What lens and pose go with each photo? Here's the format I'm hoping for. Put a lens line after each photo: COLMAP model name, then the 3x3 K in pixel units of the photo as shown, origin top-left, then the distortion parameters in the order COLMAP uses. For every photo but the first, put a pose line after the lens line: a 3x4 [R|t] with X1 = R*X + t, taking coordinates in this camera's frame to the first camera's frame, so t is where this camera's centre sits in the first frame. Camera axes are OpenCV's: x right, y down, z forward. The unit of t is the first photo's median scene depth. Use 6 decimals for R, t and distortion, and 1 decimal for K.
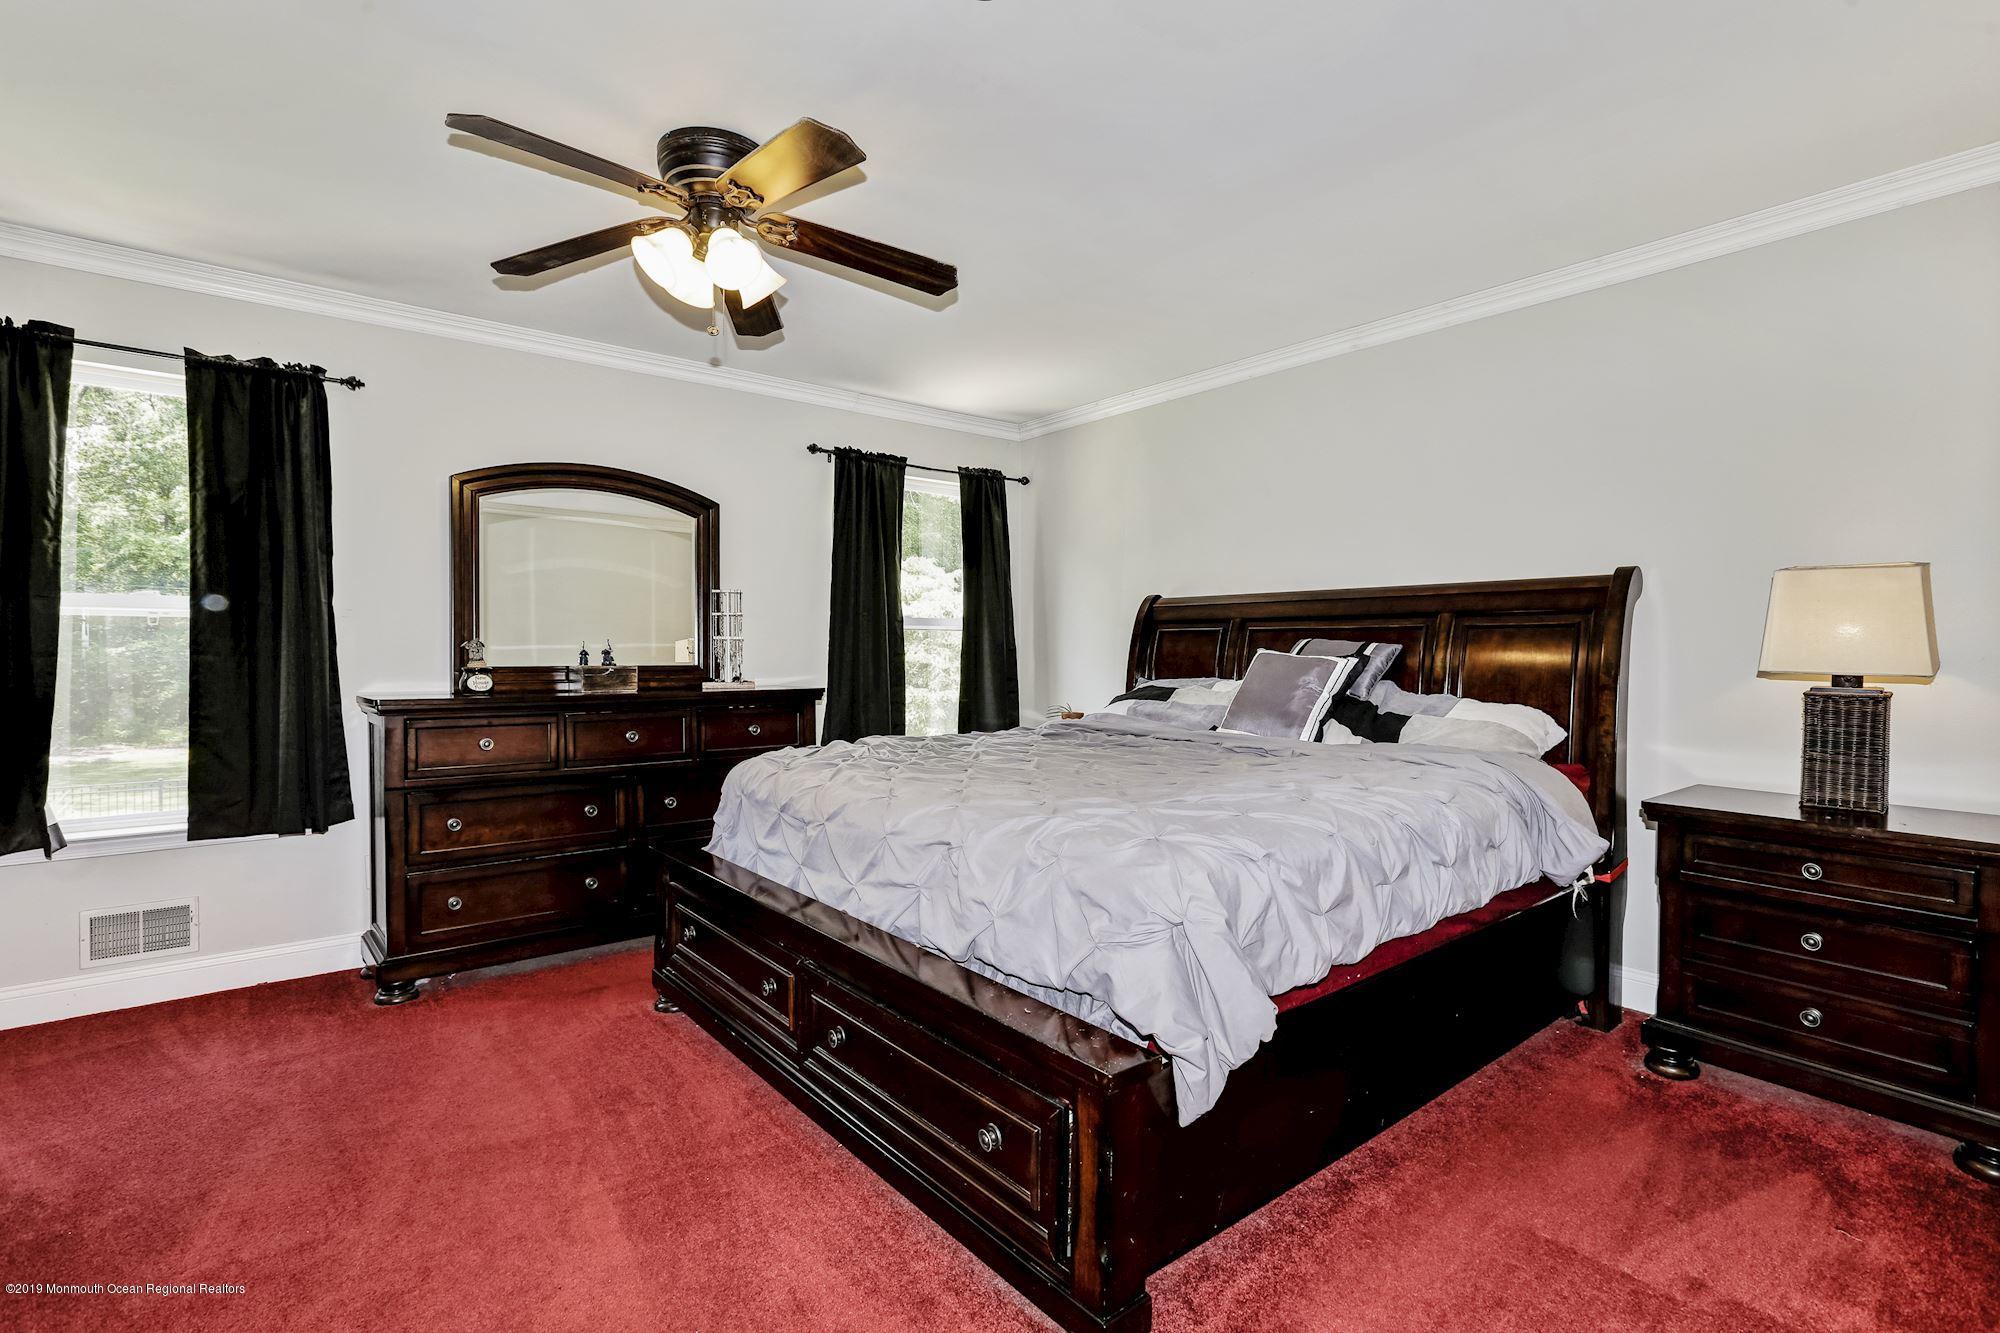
lens RADIAL K [[936.4, 0, 1000.0], [0, 936.4, 666.5], [0, 0, 1]] dist [-0.000008, 0.000294]
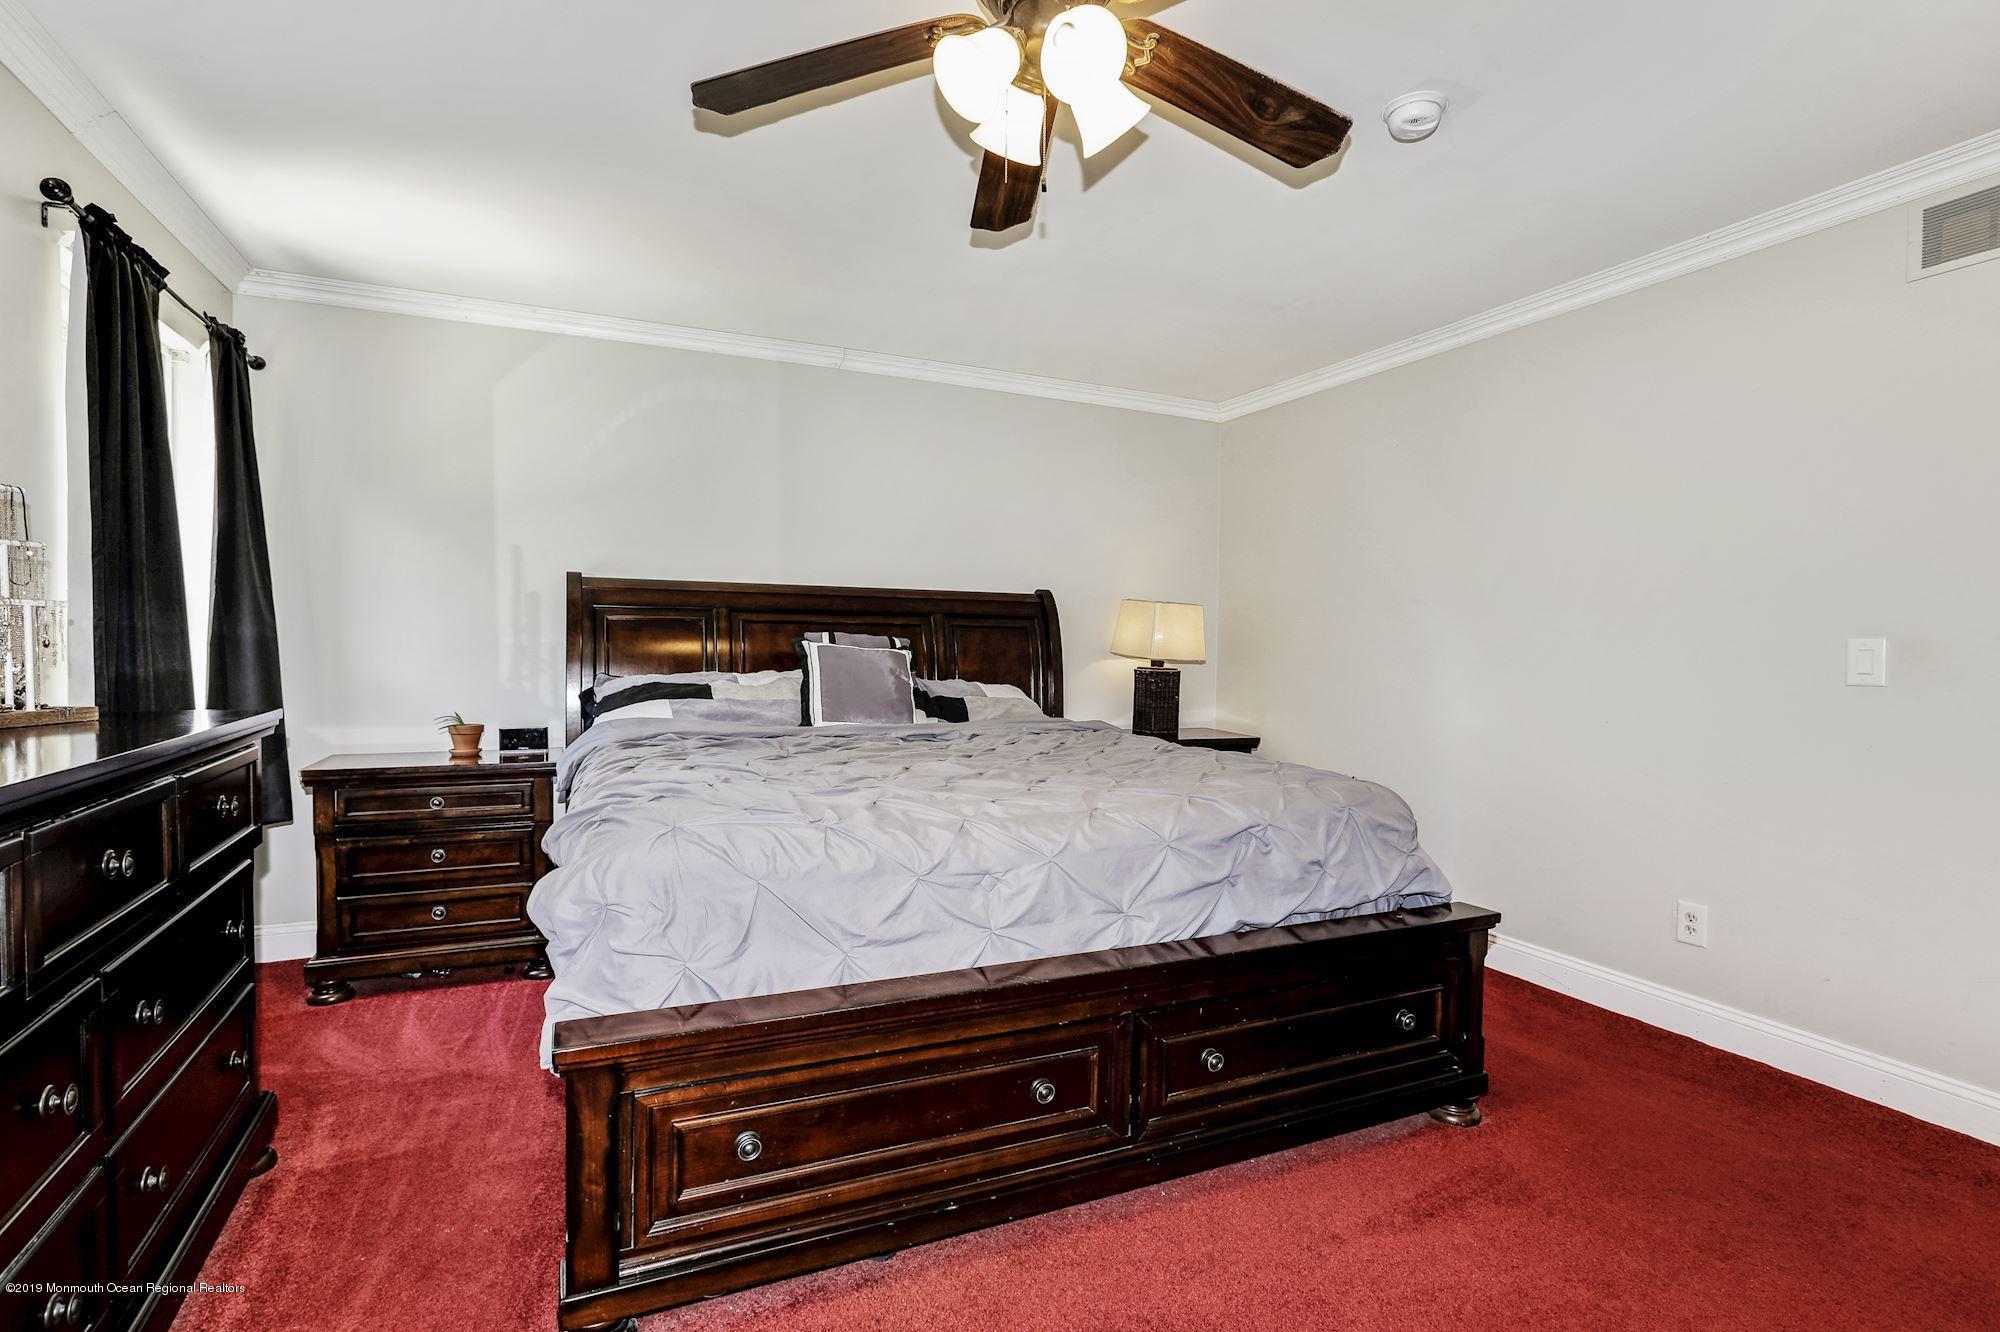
lens RADIAL K [[947.8, 0, 998.8], [0, 947.8, 635.6], [0, 0, 1]] dist [-0.000705, 0.000121]
pose [[0.260035, -0.005453, 0.965584, -0.381148], [-0.005685, 0.999958, 0.007178, -0.019508], [-0.965583, -0.007356, 0.259993, 0.302165]]
